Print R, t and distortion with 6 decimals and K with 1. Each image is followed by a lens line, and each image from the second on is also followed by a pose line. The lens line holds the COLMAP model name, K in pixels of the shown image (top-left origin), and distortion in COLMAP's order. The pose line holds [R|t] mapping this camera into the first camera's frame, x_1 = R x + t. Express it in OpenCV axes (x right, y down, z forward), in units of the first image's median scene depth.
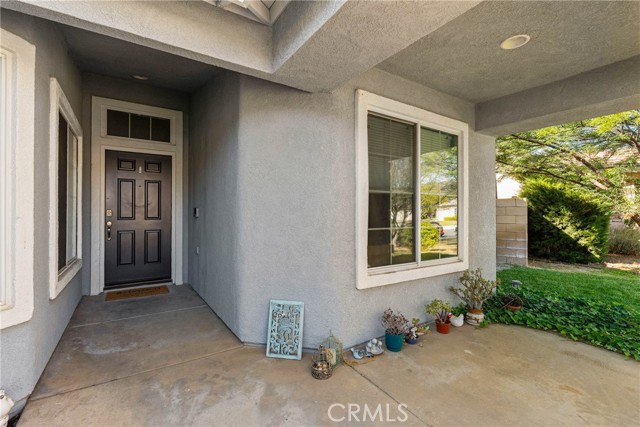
lens RADIAL K [[288.3, 0, 320.0], [0, 288.3, 213.5], [0, 0, 1]] dist [-0.001654, -0.000266]
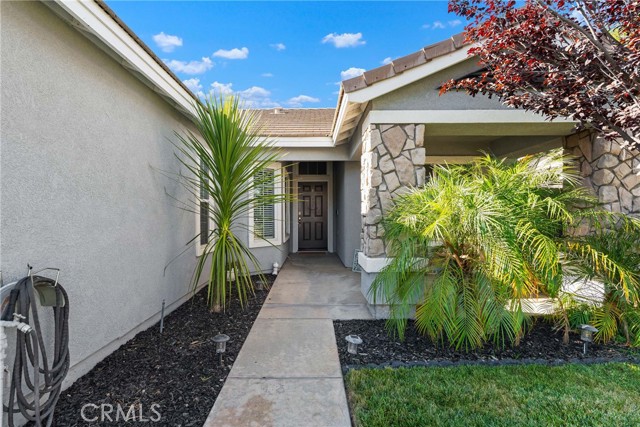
lens RADIAL K [[323.7, 0, 320.0], [0, 323.7, 213.5], [0, 0, 1]] dist [-0.001487, -0.000027]
pose [[0.846101, -0.003242, -0.533013, 0.559754], [0.003852, 0.999993, 0.000032, 0.000685], [0.533009, -0.002081, 0.846107, -0.791206]]
